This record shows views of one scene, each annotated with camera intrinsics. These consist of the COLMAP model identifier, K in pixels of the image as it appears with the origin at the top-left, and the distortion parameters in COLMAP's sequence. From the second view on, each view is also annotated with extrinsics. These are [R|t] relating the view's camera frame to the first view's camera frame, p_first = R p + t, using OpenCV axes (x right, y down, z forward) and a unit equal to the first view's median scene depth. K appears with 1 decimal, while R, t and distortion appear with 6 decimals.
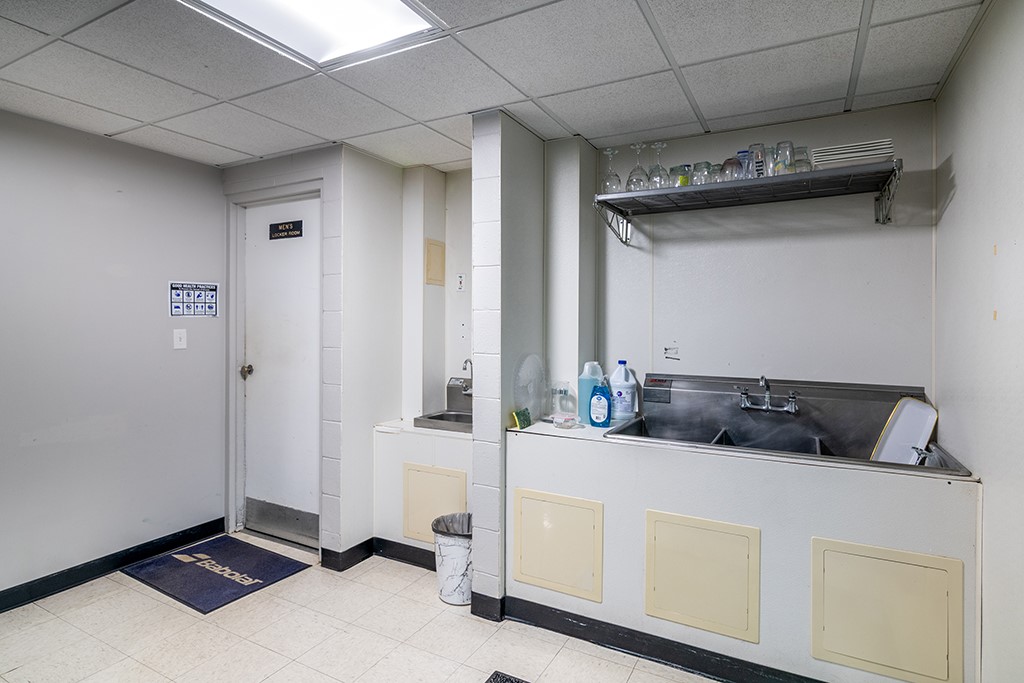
lens RADIAL K [[543.6, 0, 509.6], [0, 543.6, 334.9], [0, 0, 1]] dist [0.000076, 0.000001]
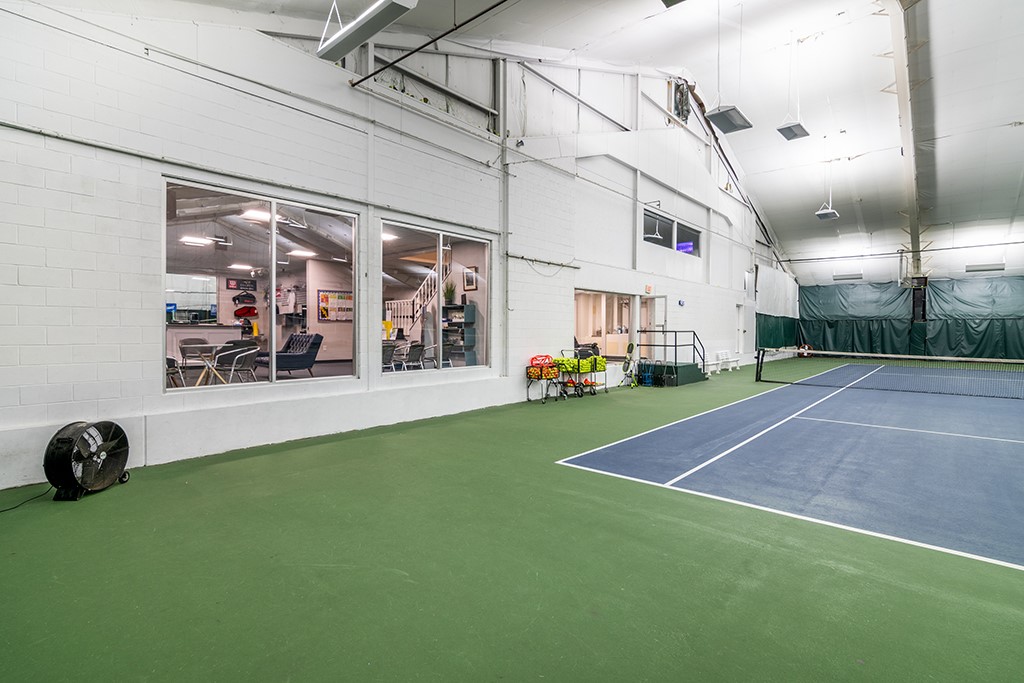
lens RADIAL K [[493.8, 0, 509.3], [0, 493.8, 339.2], [0, 0, 1]] dist [-0.005691, 0.002718]
pose [[0.975054, 0.010257, -0.221732, 0.180224], [-0.011964, 0.999908, -0.006354, 0.274737], [0.221647, 0.008848, 0.975087, -5.369778]]
